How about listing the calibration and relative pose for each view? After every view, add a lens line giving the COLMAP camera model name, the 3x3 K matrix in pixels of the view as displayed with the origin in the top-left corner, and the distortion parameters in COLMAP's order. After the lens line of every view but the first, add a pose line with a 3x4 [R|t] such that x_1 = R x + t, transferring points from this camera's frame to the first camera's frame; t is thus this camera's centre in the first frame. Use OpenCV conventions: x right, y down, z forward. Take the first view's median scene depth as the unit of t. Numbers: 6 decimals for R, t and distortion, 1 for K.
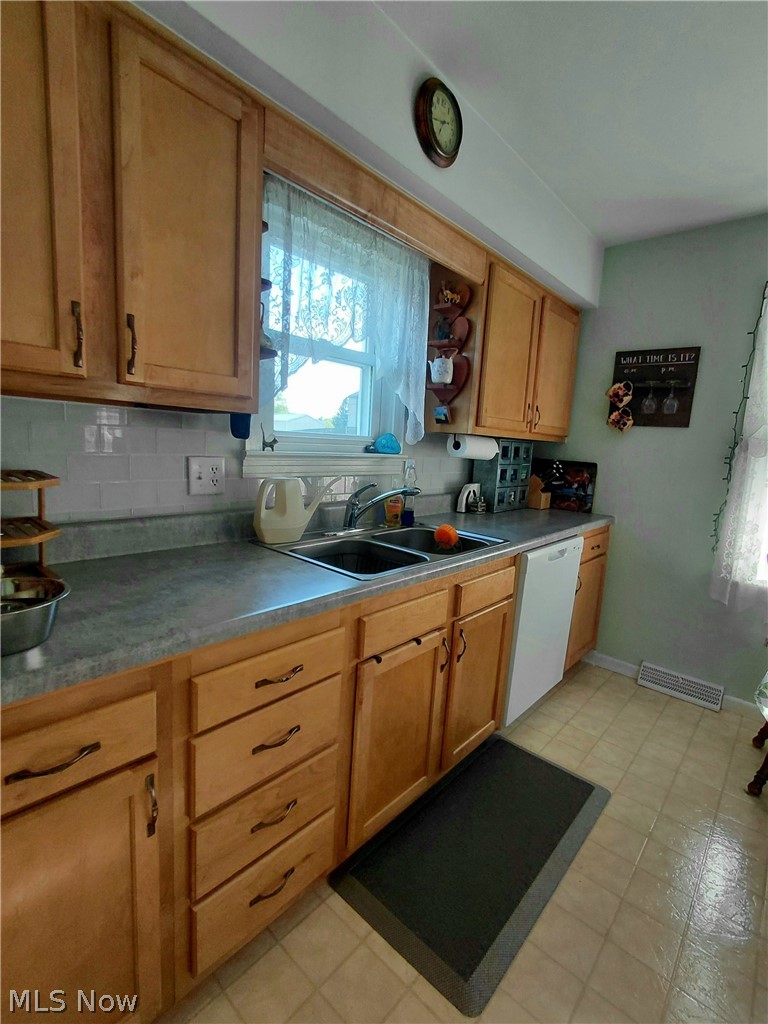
lens RADIAL K [[476.3, 0, 390.3], [0, 476.3, 511.0], [0, 0, 1]] dist [-0.005212, 0.005734]
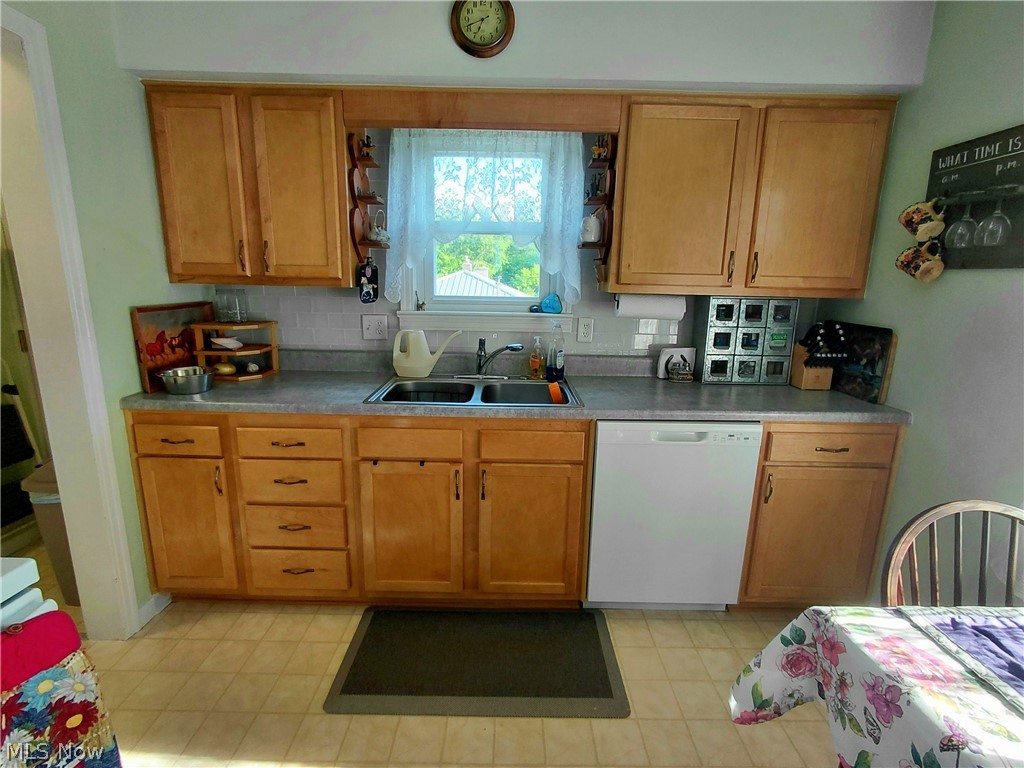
lens RADIAL K [[476.3, 0, 511.7], [0, 476.3, 377.4], [0, 0, 1]] dist [-0.005212, 0.005734]
pose [[0.659479, 0.105131, -0.744335, 0.749089], [-0.091887, 0.994021, 0.058985, -0.031479], [0.746086, 0.029495, 0.665196, 0.222456]]
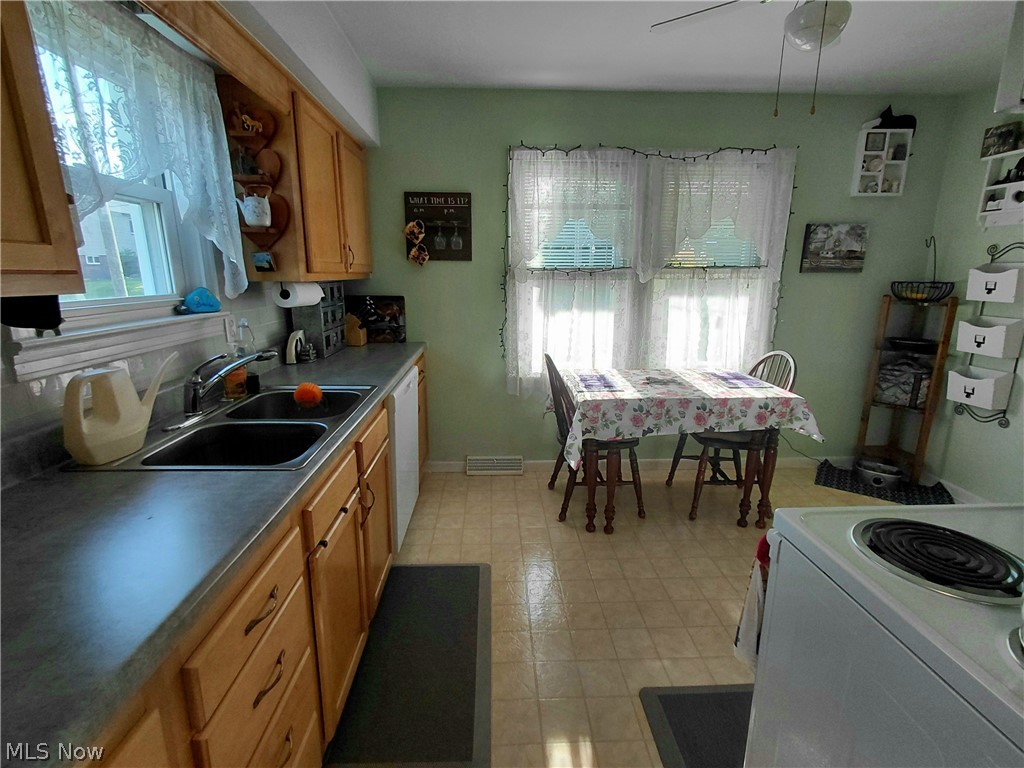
lens RADIAL K [[476.3, 0, 506.6], [0, 476.3, 378.1], [0, 0, 1]] dist [-0.005212, 0.005734]
pose [[0.726987, -0.205584, 0.655153, -0.188563], [0.141221, 0.978496, 0.150342, -0.059953], [-0.671973, -0.016775, 0.740386, 0.039817]]
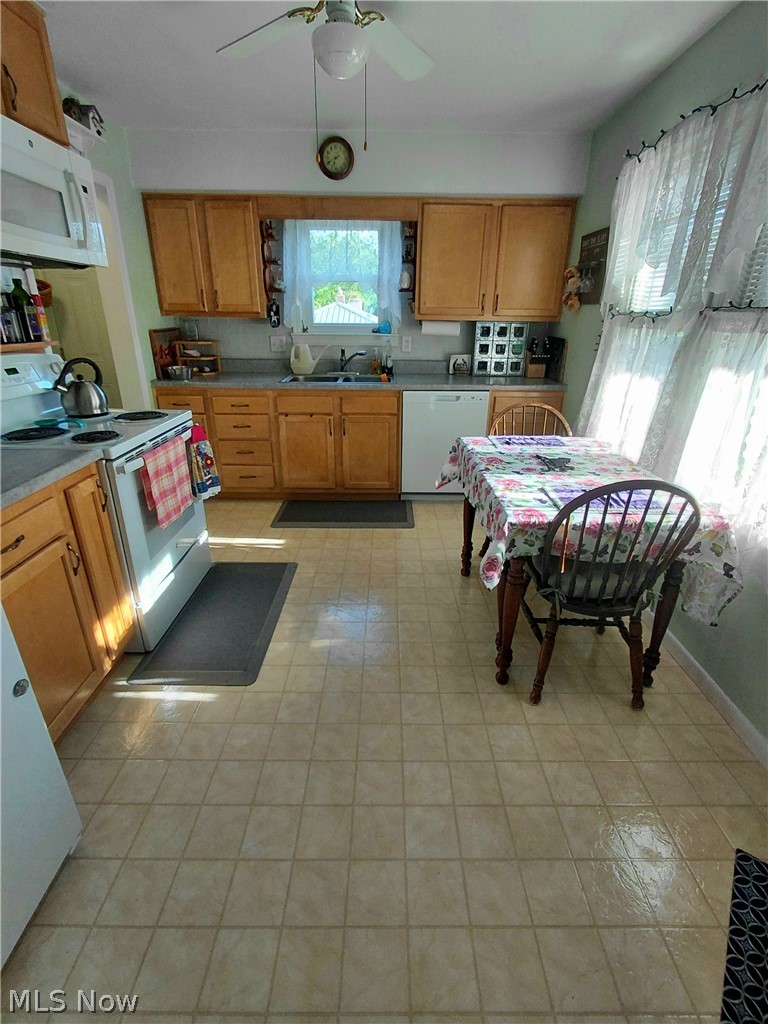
lens RADIAL K [[476.3, 0, 389.2], [0, 476.3, 509.4], [0, 0, 1]] dist [-0.005212, 0.005734]
pose [[0.659362, 0.239312, -0.712721, 1.409092], [-0.083593, 0.965445, 0.246834, 0.071313], [0.747164, -0.103174, 0.656583, -0.210840]]
